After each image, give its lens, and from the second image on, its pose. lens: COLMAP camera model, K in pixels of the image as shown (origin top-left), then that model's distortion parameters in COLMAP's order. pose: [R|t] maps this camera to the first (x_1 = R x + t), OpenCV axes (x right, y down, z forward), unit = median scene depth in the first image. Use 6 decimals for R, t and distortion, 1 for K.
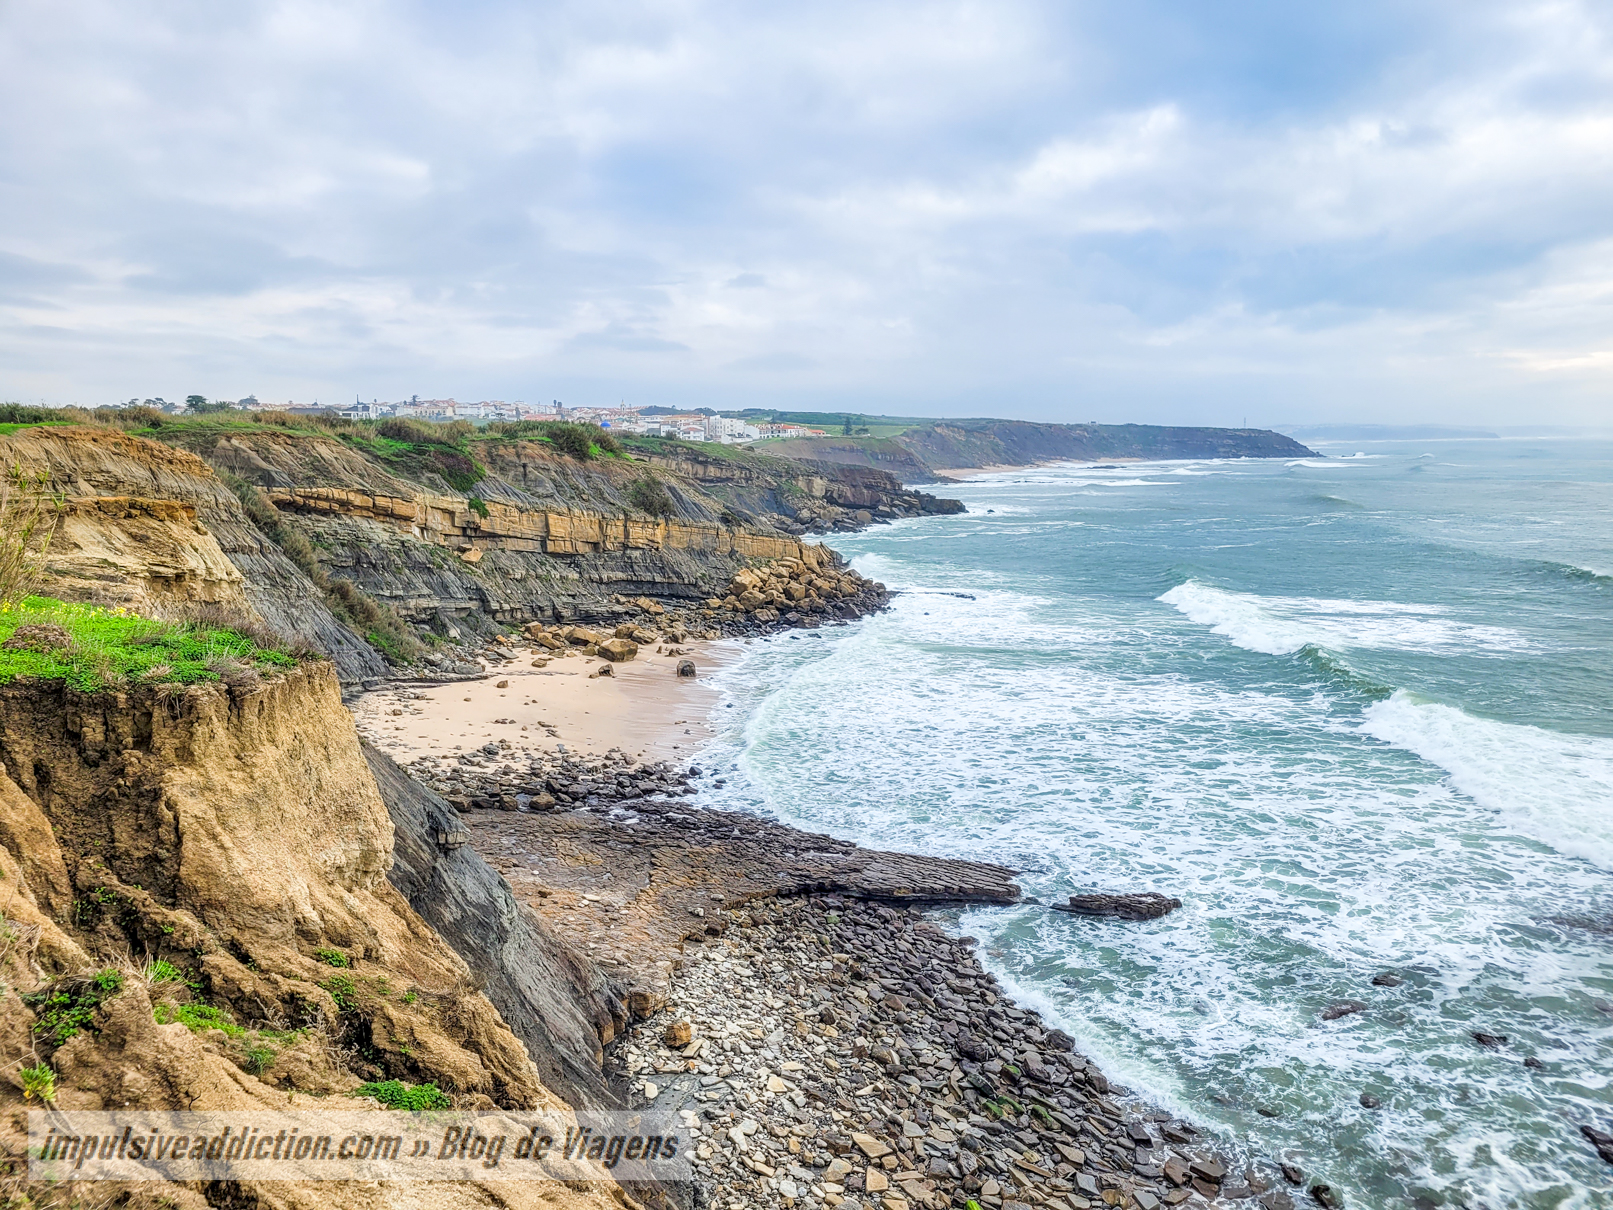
lens RADIAL K [[1072.2, 0, 806.5], [0, 1072.2, 605.0], [0, 0, 1]] dist [0.038056, -0.001176]
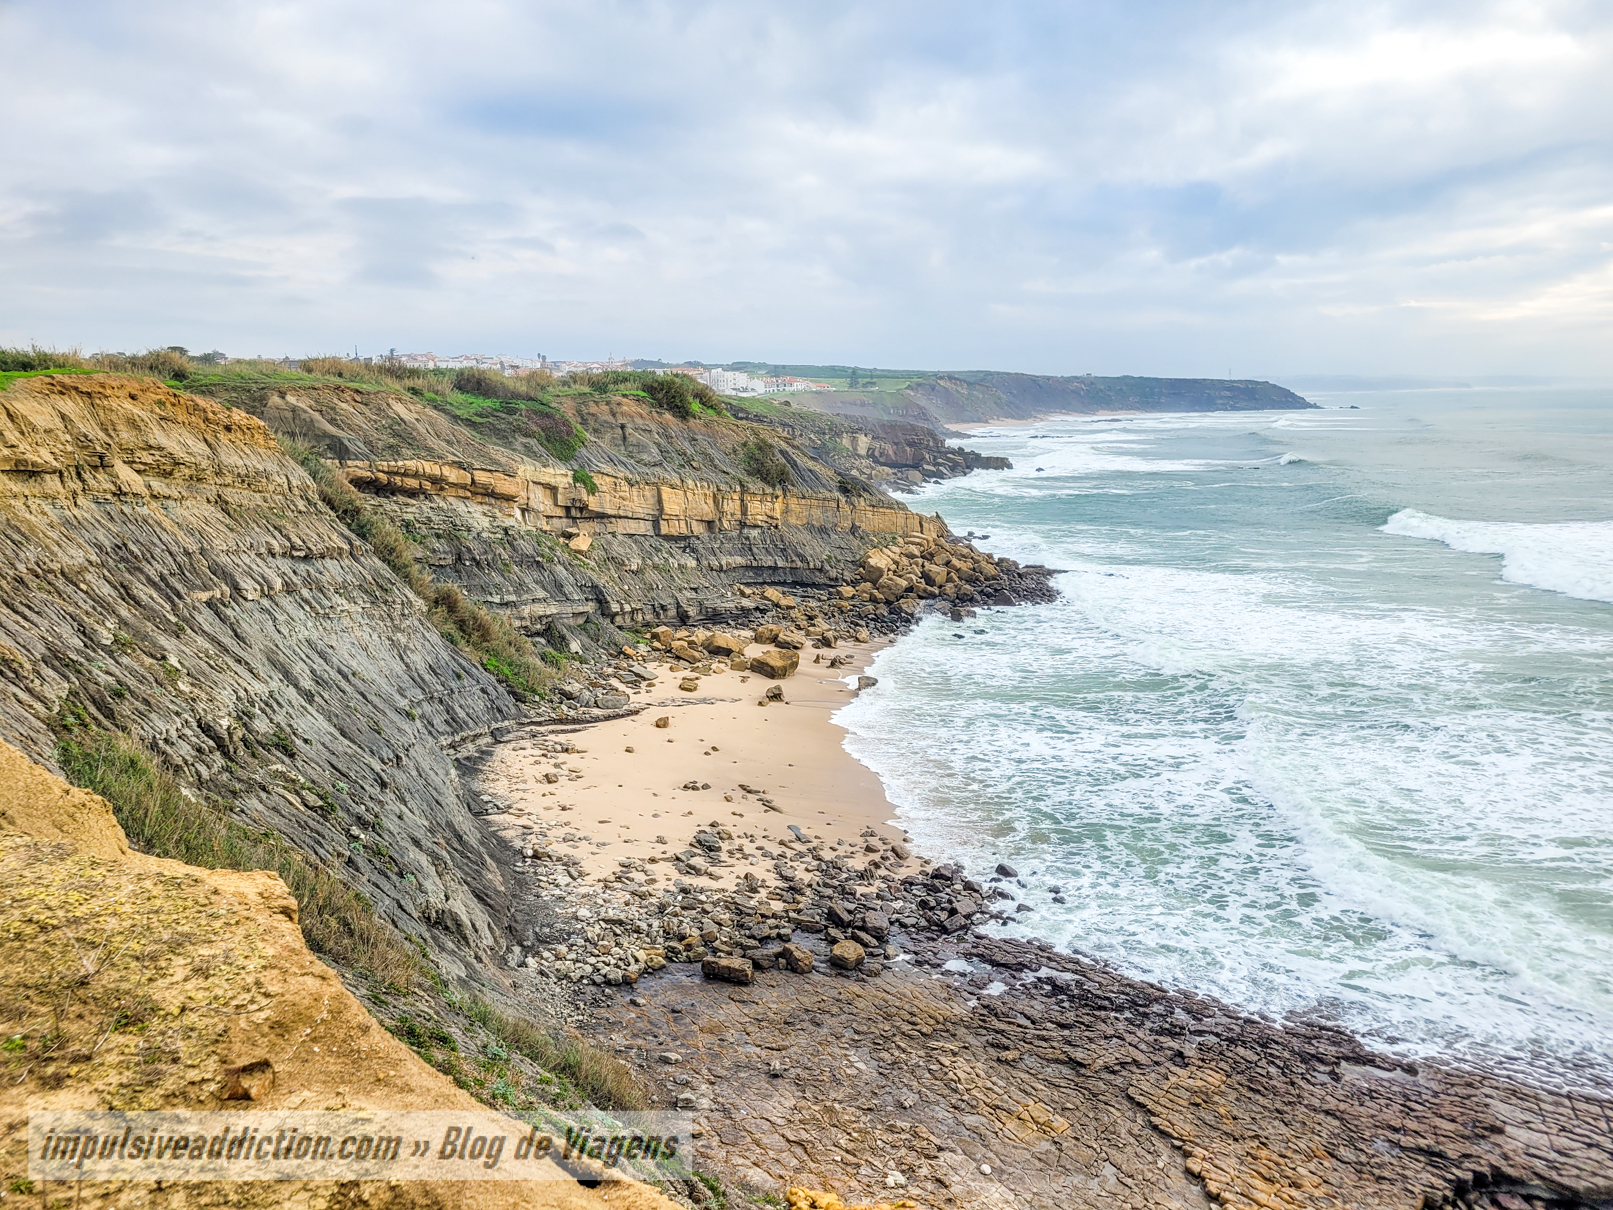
lens RADIAL K [[1072.2, 0, 806.5], [0, 1072.2, 605.0], [0, 0, 1]] dist [0.038056, -0.001176]
pose [[0.999722, -0.009454, 0.021577, -0.162096], [0.008554, 0.999104, 0.041439, -0.031356], [-0.021949, -0.041243, 0.998908, 0.207684]]
